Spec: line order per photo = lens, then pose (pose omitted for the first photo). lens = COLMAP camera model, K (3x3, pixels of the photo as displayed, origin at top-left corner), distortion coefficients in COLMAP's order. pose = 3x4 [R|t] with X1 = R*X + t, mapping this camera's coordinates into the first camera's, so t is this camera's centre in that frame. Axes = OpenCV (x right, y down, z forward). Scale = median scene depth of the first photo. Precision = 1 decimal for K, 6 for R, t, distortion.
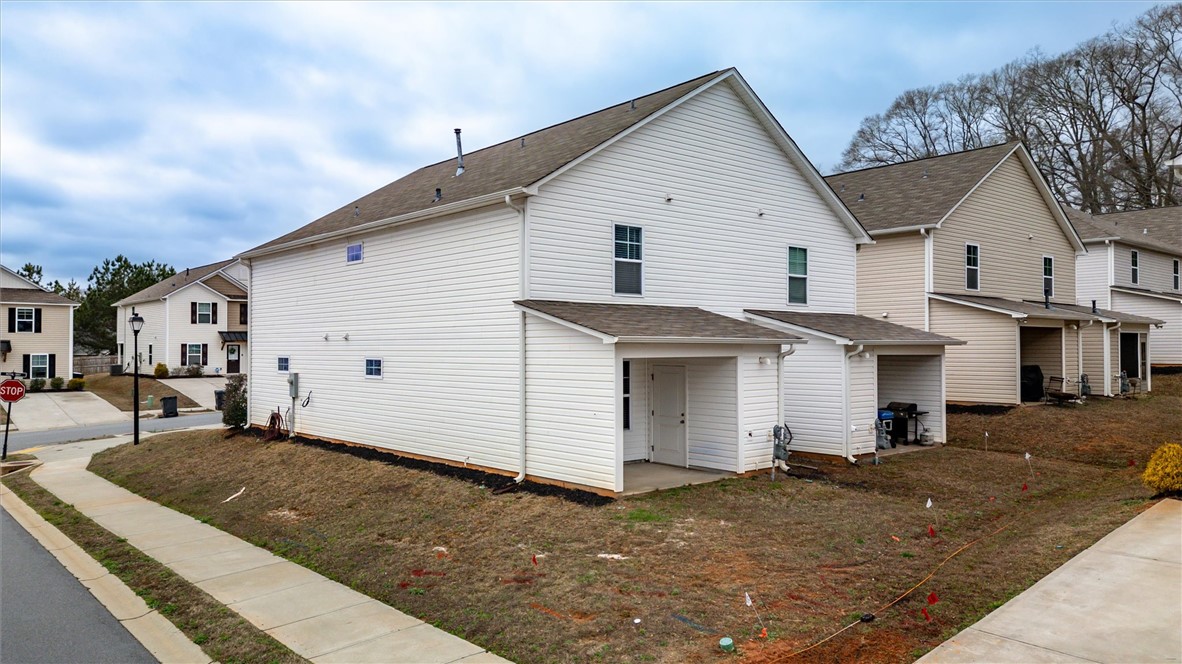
lens RADIAL K [[907.5, 0, 591.0], [0, 907.5, 332.0], [0, 0, 1]] dist [0.028263, -0.008048]
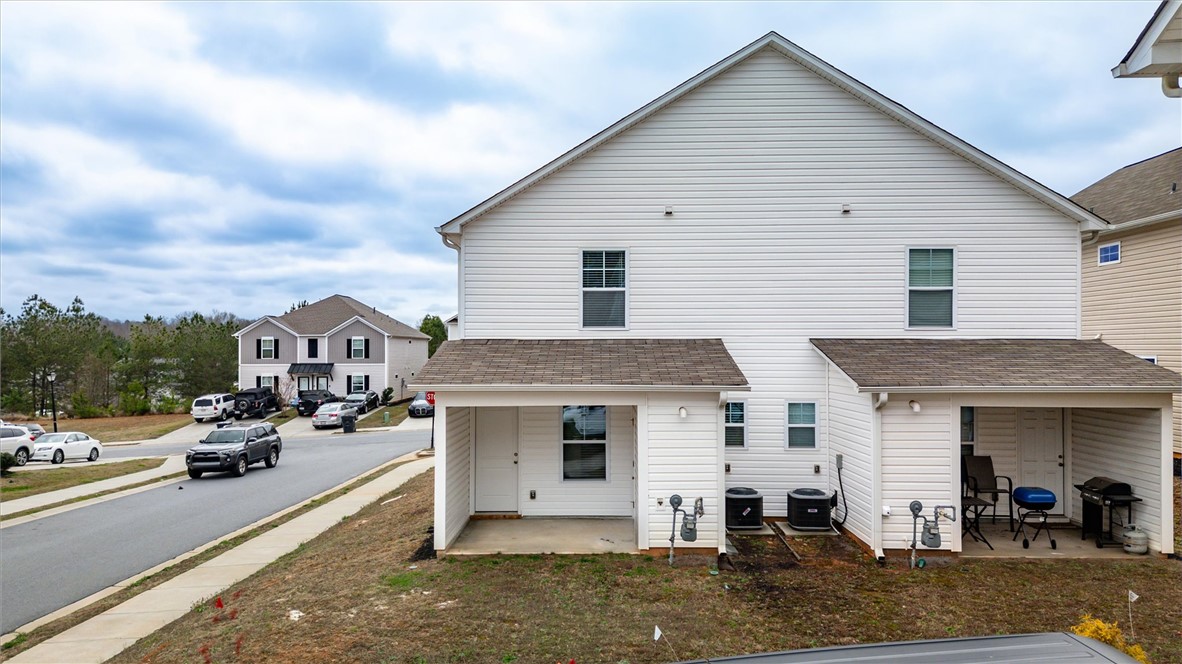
lens RADIAL K [[907.5, 0, 591.0], [0, 907.5, 332.0], [0, 0, 1]] dist [0.028263, -0.008048]
pose [[0.717491, -0.014664, -0.696413, 0.636659], [0.014387, 0.999877, -0.006231, -0.031662], [0.696419, -0.005548, 0.717614, 0.352864]]
